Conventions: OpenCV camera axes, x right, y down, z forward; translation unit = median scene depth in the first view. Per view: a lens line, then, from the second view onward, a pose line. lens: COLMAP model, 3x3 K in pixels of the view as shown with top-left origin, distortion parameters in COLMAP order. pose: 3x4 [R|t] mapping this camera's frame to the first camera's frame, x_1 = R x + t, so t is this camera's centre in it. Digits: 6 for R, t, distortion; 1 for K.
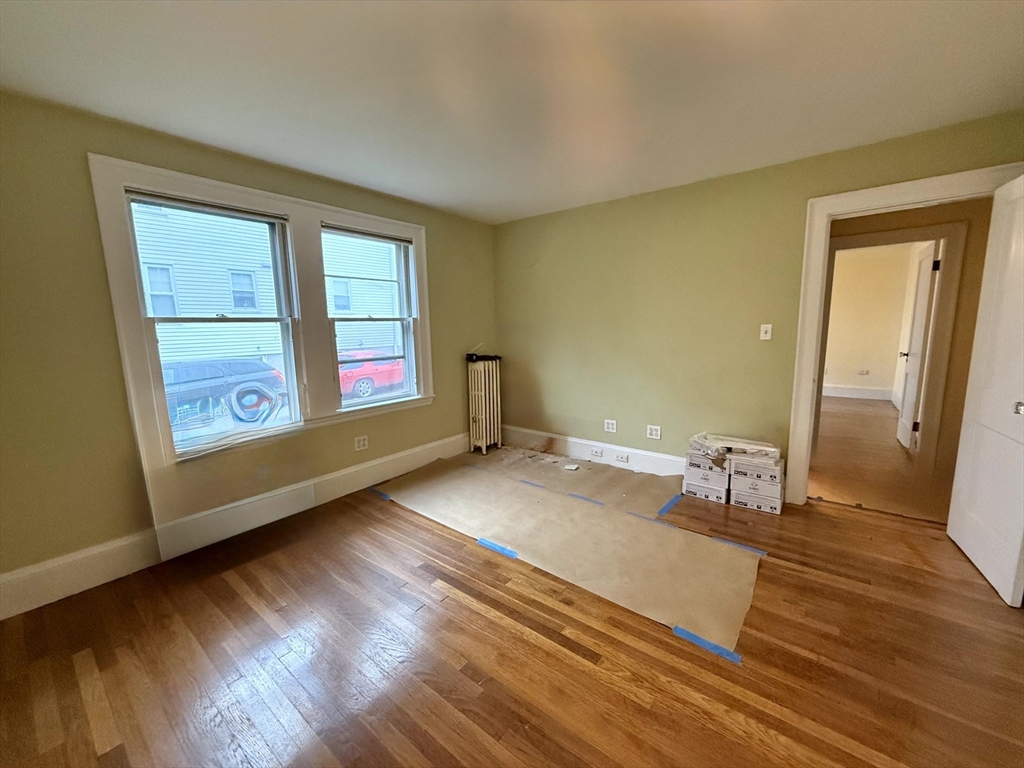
lens RADIAL K [[408.1, 0, 511.7], [0, 408.1, 386.6], [0, 0, 1]] dist [0.000333, -0.000001]
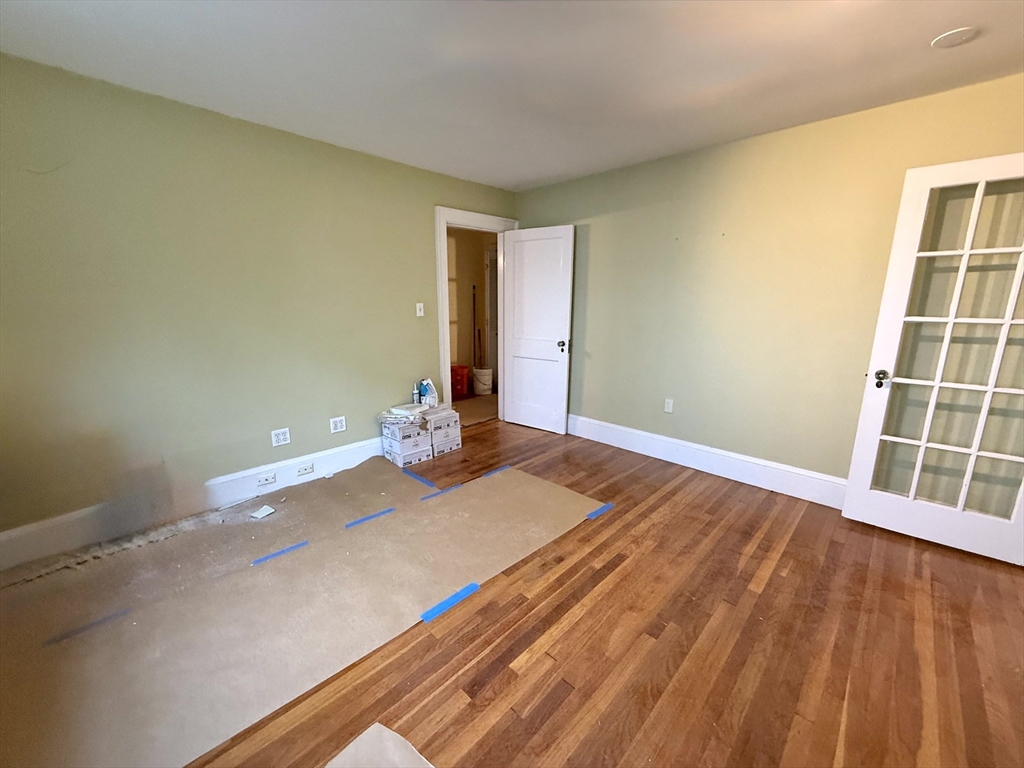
lens RADIAL K [[409.1, 0, 512.0], [0, 409.1, 384.0], [0, 0, 1]] dist [-0.000482, 0.000081]
pose [[0.094696, -0.184347, 0.978289, -0.617310], [0.139580, 0.975456, 0.170302, -0.095904], [-0.985672, 0.120423, 0.118103, 0.676281]]
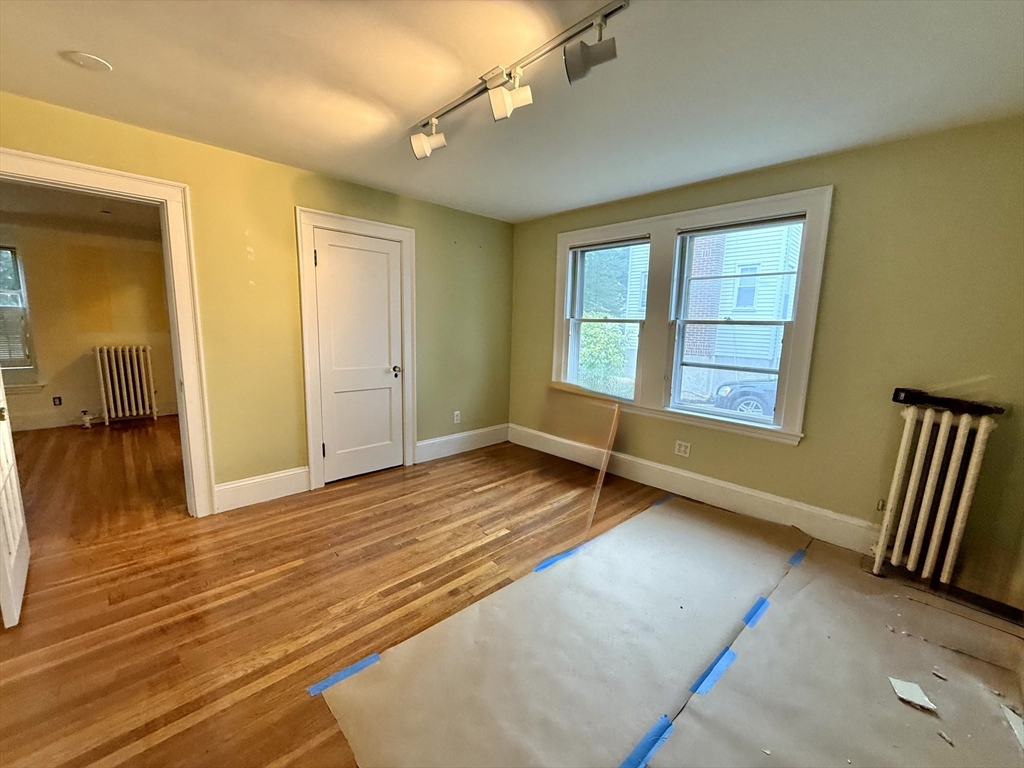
lens RADIAL K [[409.1, 0, 512.0], [0, 409.1, 384.0], [0, 0, 1]] dist [-0.000482, 0.000081]
pose [[-0.132937, 0.162282, -0.977749, 0.760183], [-0.169085, 0.968329, 0.183708, -0.149948], [0.976595, 0.189744, -0.101287, 0.828788]]
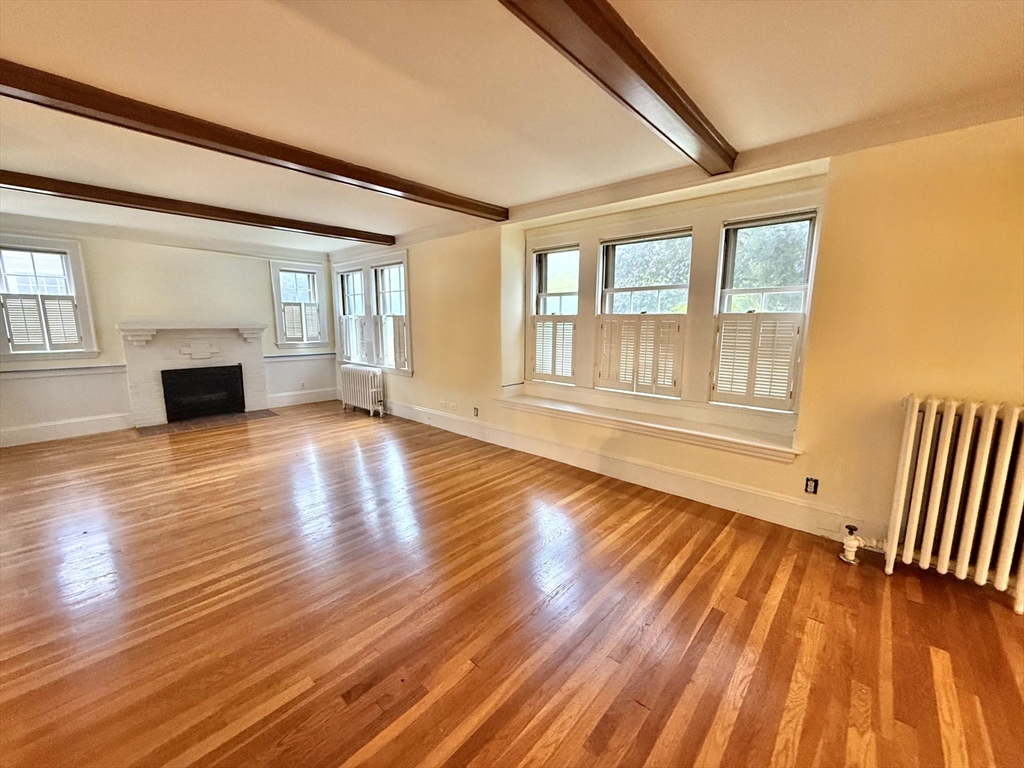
lens RADIAL K [[409.1, 0, 512.0], [0, 409.1, 384.0], [0, 0, 1]] dist [-0.000482, 0.000081]
pose [[-0.997676, 0.006727, 0.067810, -0.071478], [0.026801, 0.953653, 0.299714, 0.054550], [-0.062651, 0.300835, -0.951616, -0.385656]]
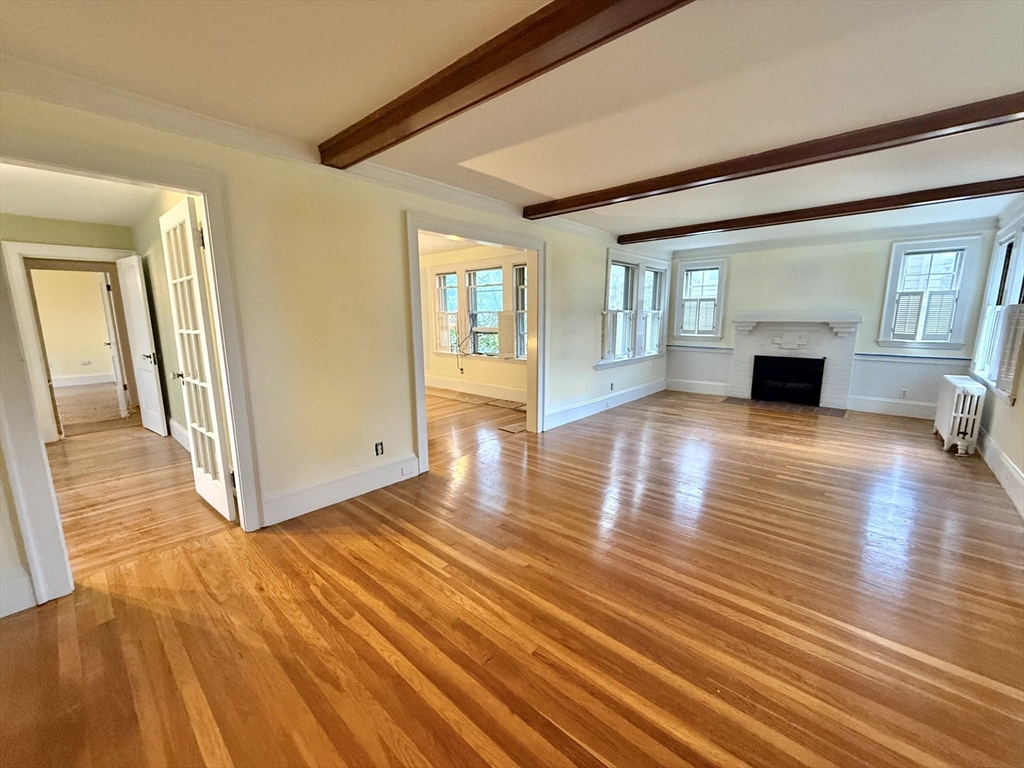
lens RADIAL K [[409.1, 0, 512.0], [0, 409.1, 384.0], [0, 0, 1]] dist [-0.000482, 0.000081]
pose [[0.062973, -0.145939, 0.987287, -0.723445], [0.155398, 0.978619, 0.134745, 0.150239], [-0.985843, 0.144937, 0.084305, -0.918856]]
